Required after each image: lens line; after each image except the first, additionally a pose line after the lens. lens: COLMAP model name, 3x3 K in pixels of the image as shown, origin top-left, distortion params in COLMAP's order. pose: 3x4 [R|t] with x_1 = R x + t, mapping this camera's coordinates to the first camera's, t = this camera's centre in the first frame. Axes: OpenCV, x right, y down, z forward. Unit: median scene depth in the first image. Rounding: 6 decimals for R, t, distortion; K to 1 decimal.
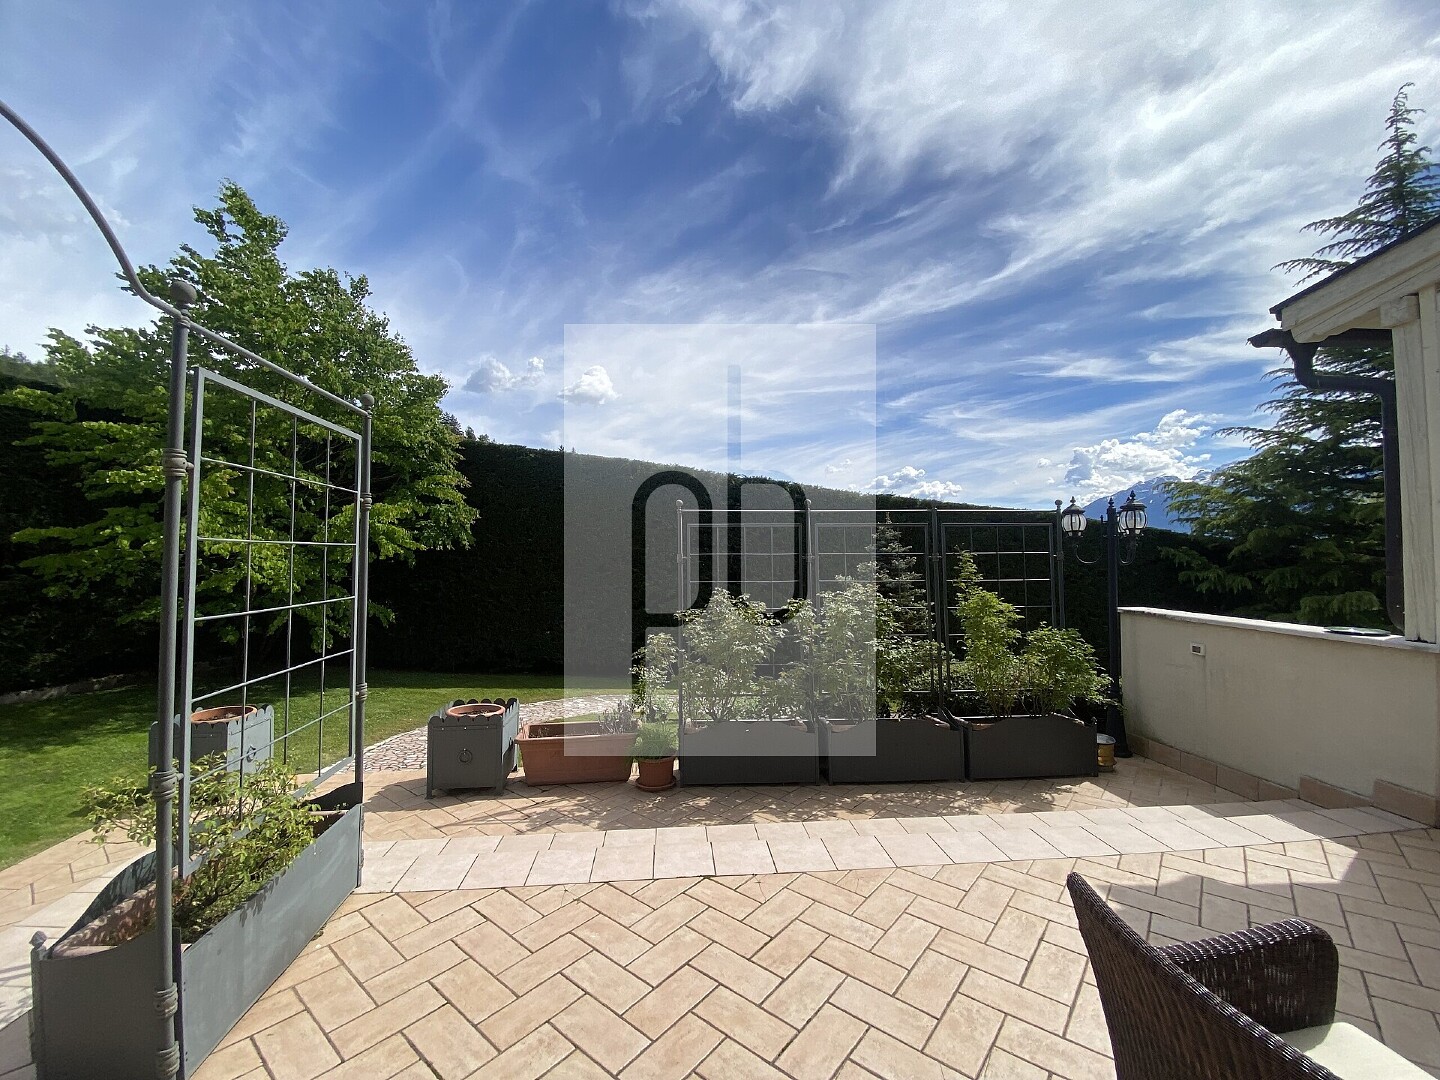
lens RADIAL K [[581.9, 0, 717.1], [0, 581.9, 539.6], [0, 0, 1]] dist [0.008775, -0.014600]
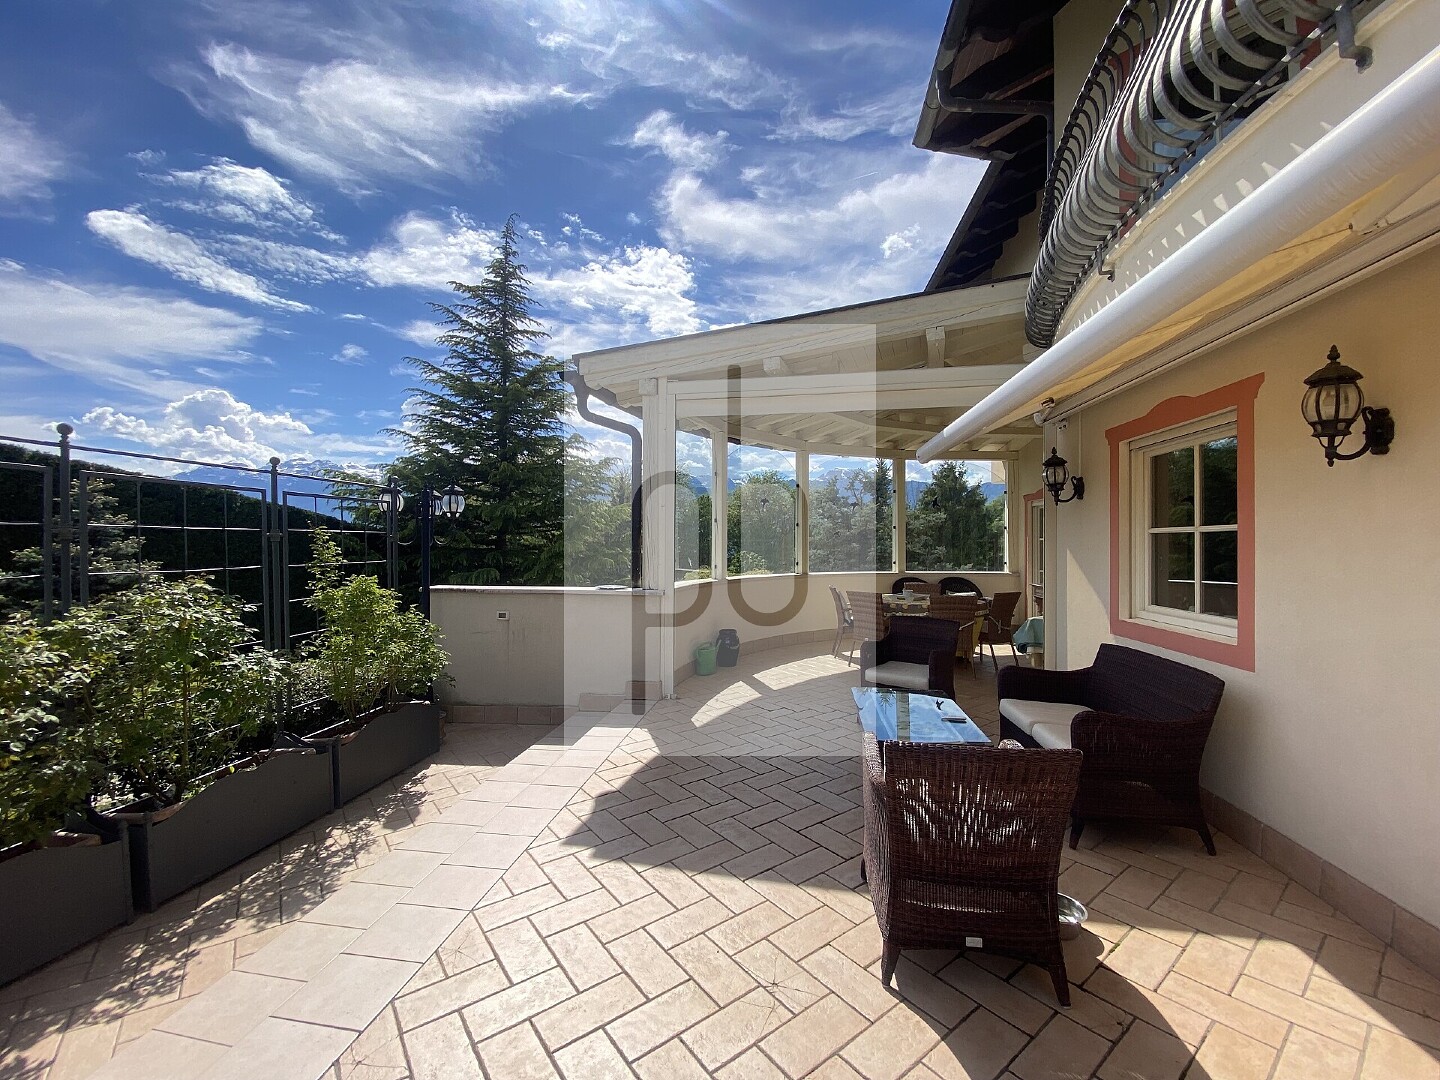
lens RADIAL K [[581.9, 0, 723.6], [0, 581.9, 540.8], [0, 0, 1]] dist [0.008775, -0.014600]
pose [[0.211102, 0.010769, 0.977405, -0.102827], [-0.032134, 0.999475, -0.004072, 0.009751], [-0.976936, -0.030548, 0.211337, 0.125600]]
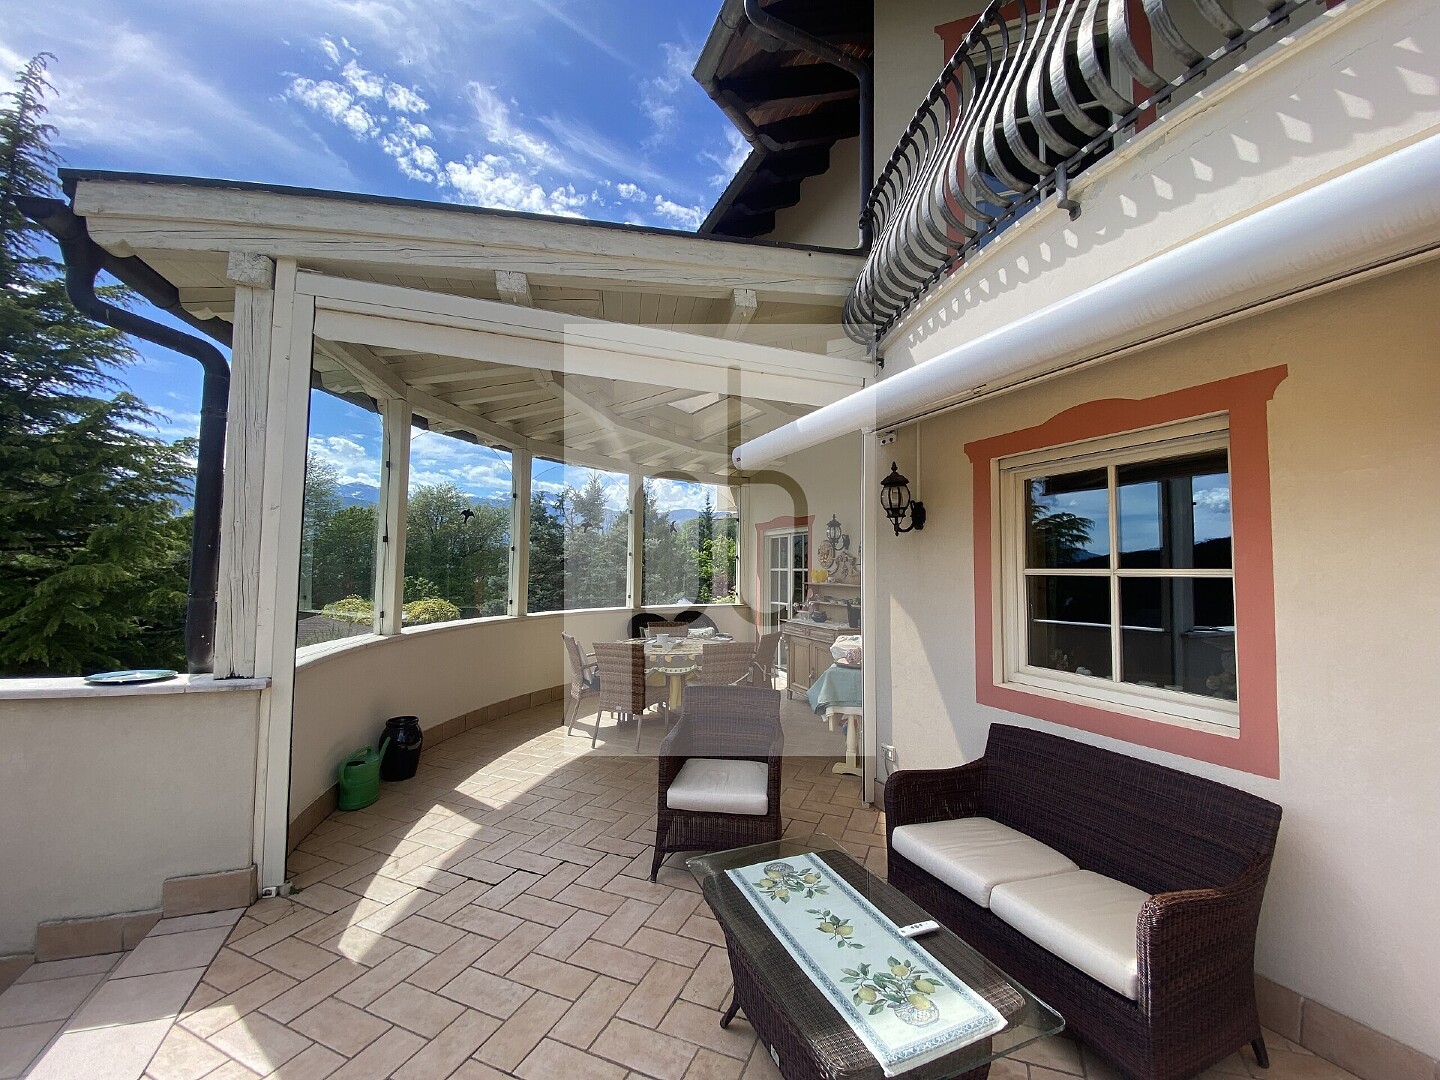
lens RADIAL K [[581.9, 0, 720.1], [0, 581.9, 542.7], [0, 0, 1]] dist [0.008775, -0.014600]
pose [[-0.311090, 0.047037, 0.949216, 0.065493], [-0.039091, 0.997296, -0.062231, 0.003432], [-0.949576, -0.056465, -0.308410, 0.173686]]
